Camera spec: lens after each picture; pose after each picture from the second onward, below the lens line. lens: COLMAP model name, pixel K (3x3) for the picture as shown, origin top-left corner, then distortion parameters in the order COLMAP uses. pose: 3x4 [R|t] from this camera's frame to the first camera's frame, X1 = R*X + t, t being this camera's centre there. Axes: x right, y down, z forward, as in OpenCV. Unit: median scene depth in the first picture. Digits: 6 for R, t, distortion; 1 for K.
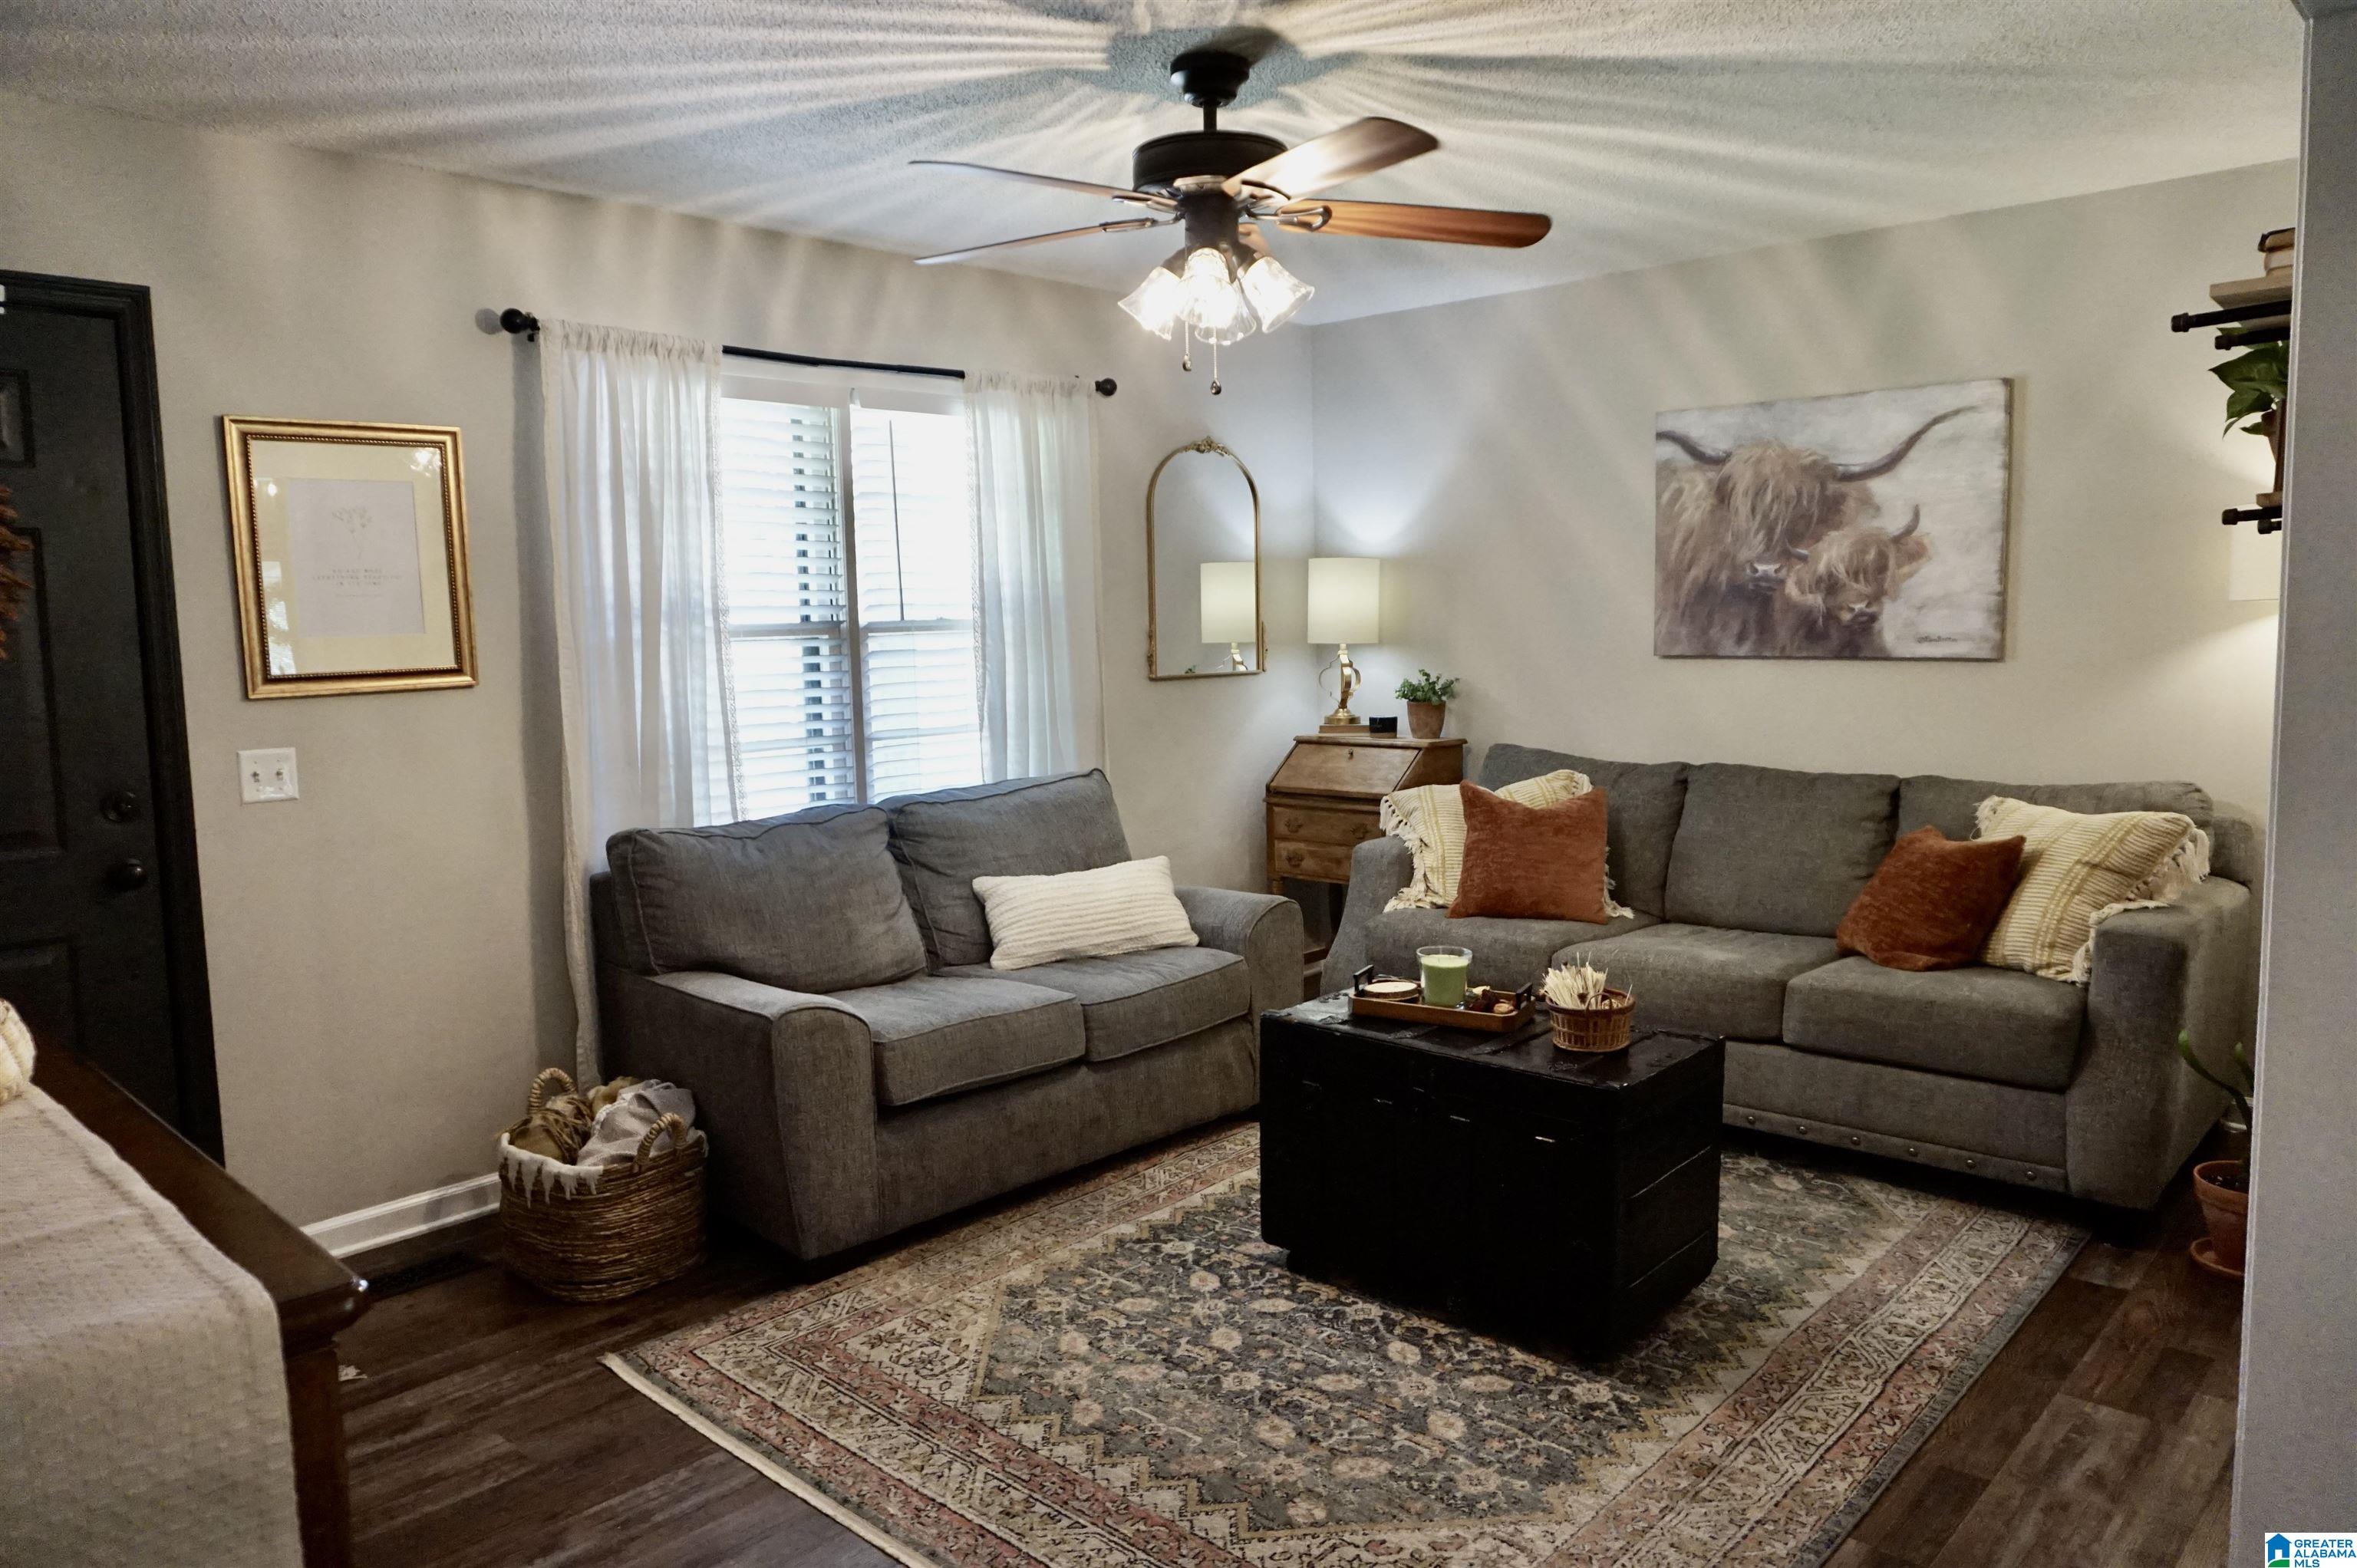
lens RADIAL K [[1589.9, 0, 1173.2], [0, 1589.9, 784.8], [0, 0, 1]] dist [-0.041457, 0.028723]
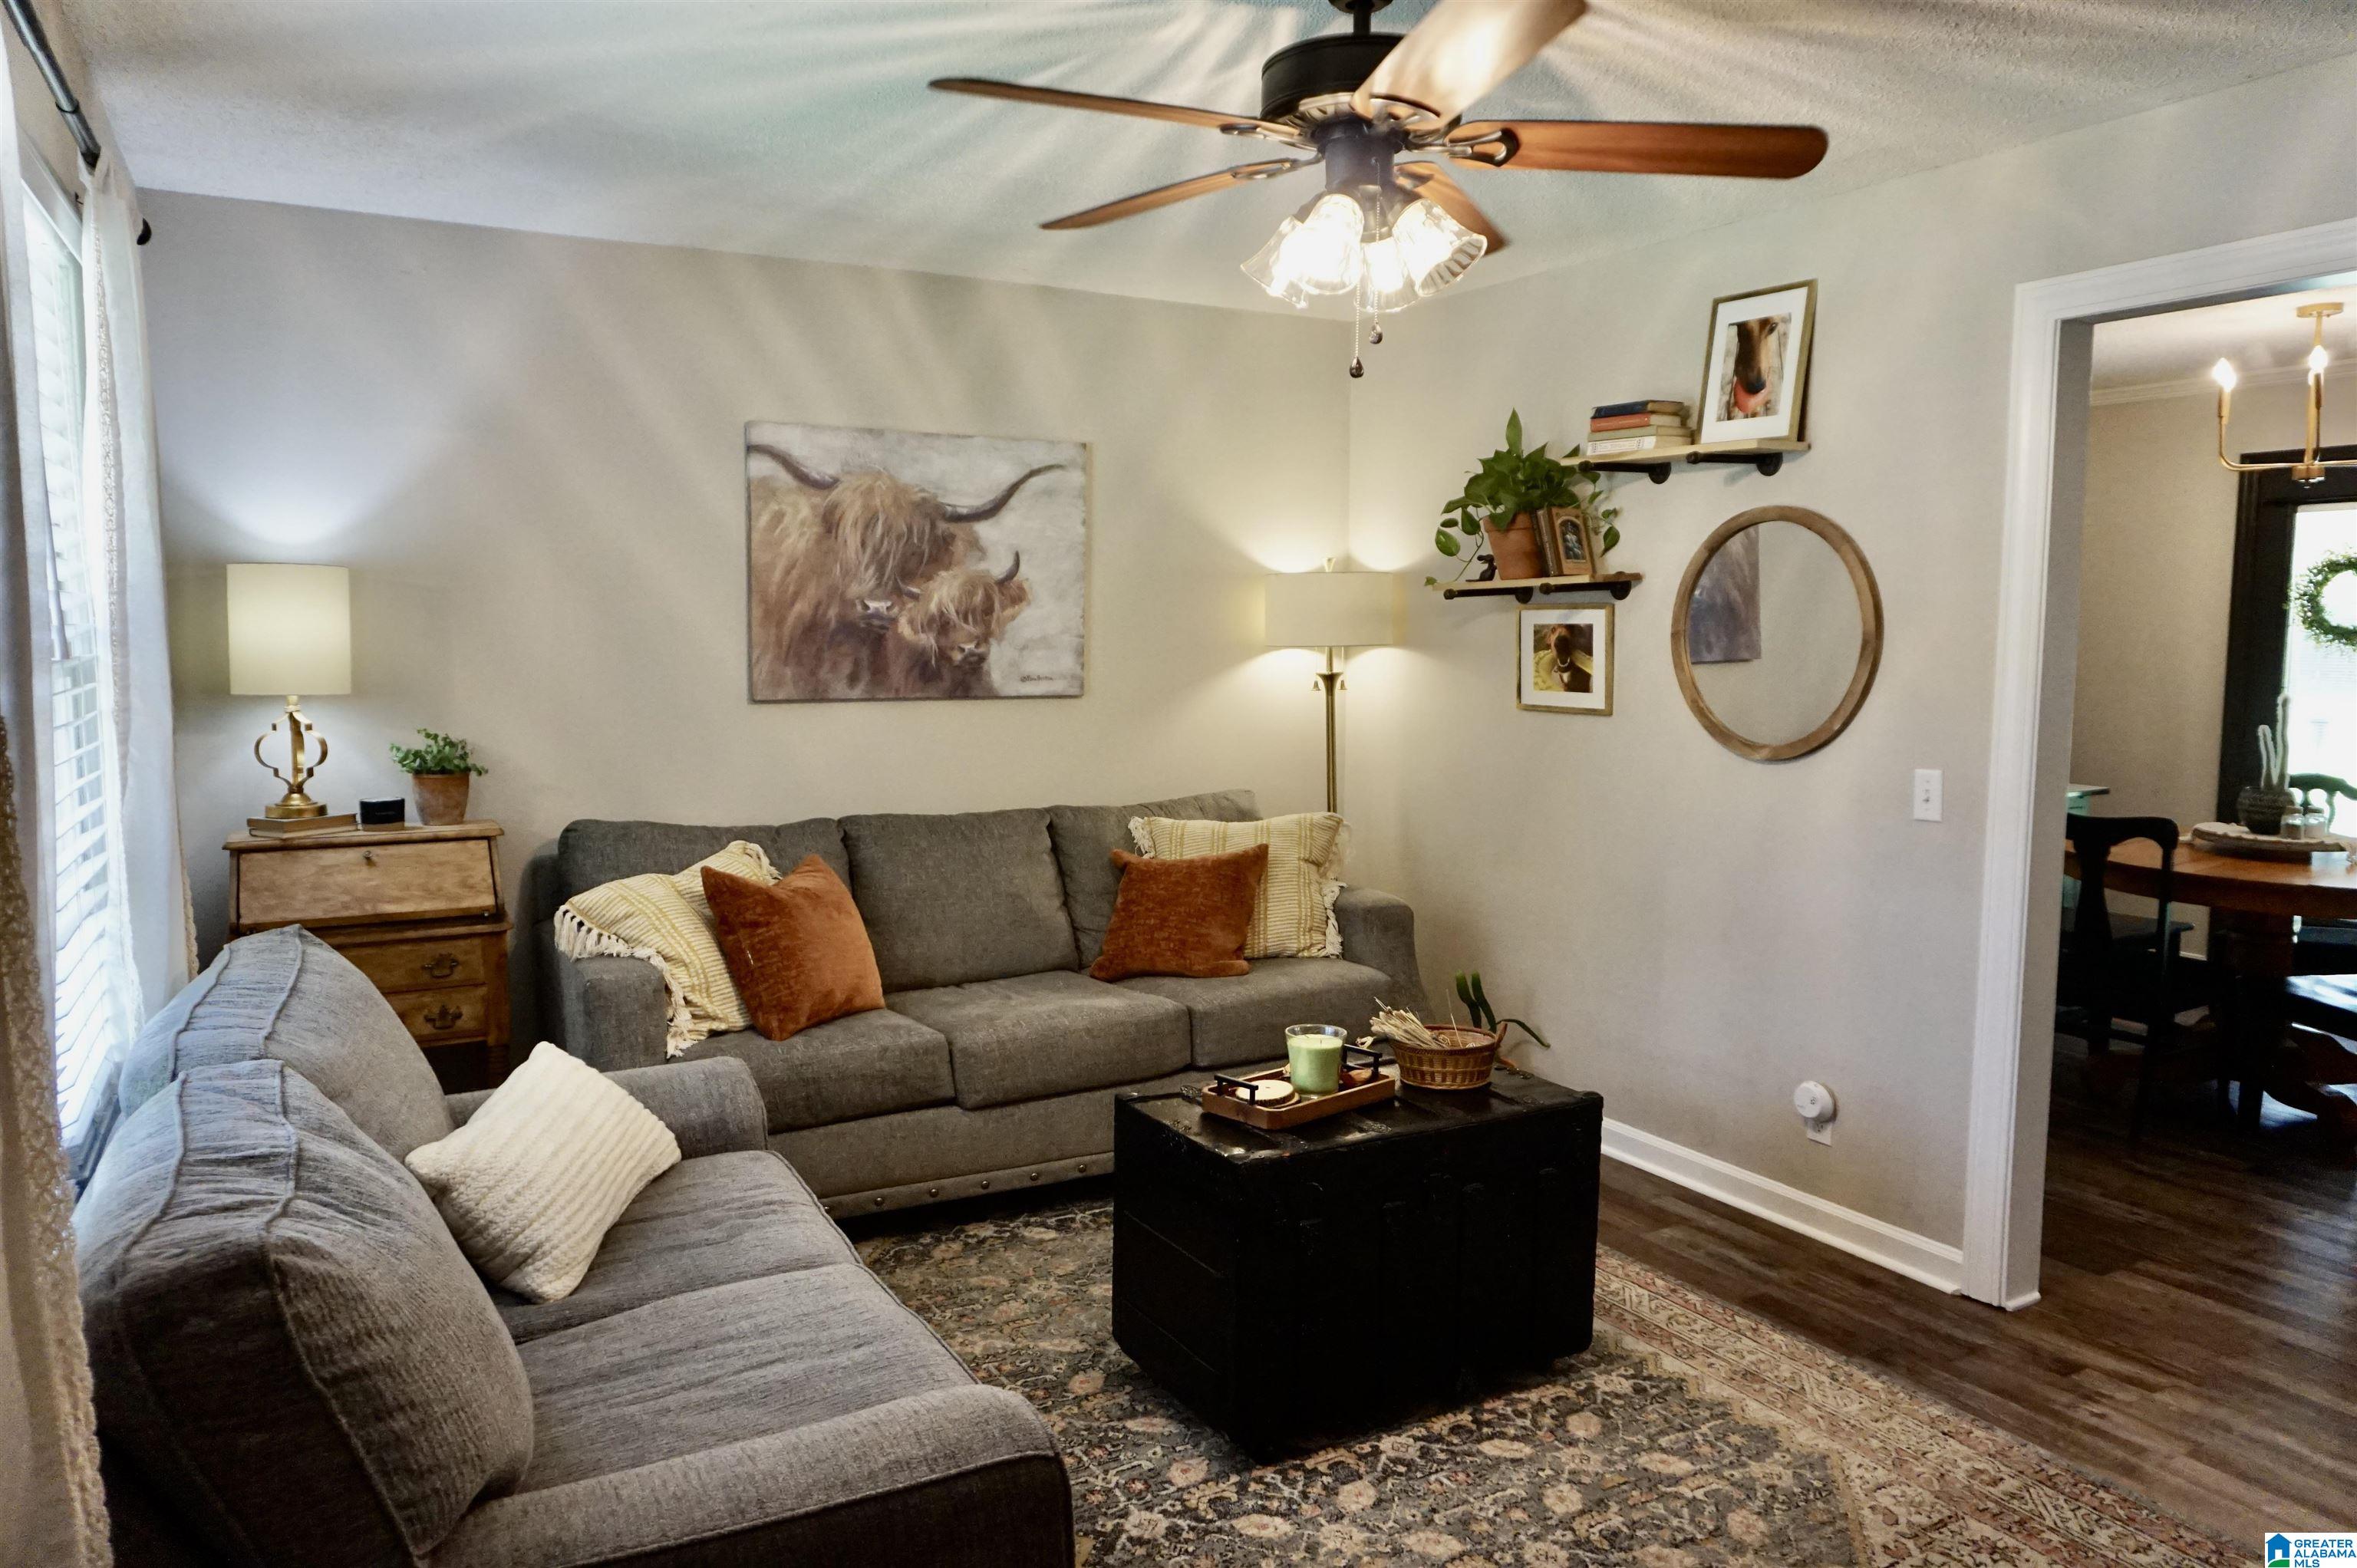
lens RADIAL K [[1589.9, 0, 1185.0], [0, 1589.9, 790.7], [0, 0, 1]] dist [-0.041457, 0.028723]
pose [[0.307622, -0.074878, 0.948558, -0.490793], [0.093590, 0.994446, 0.048148, -0.056748], [-0.946895, 0.073964, 0.312921, 0.551581]]
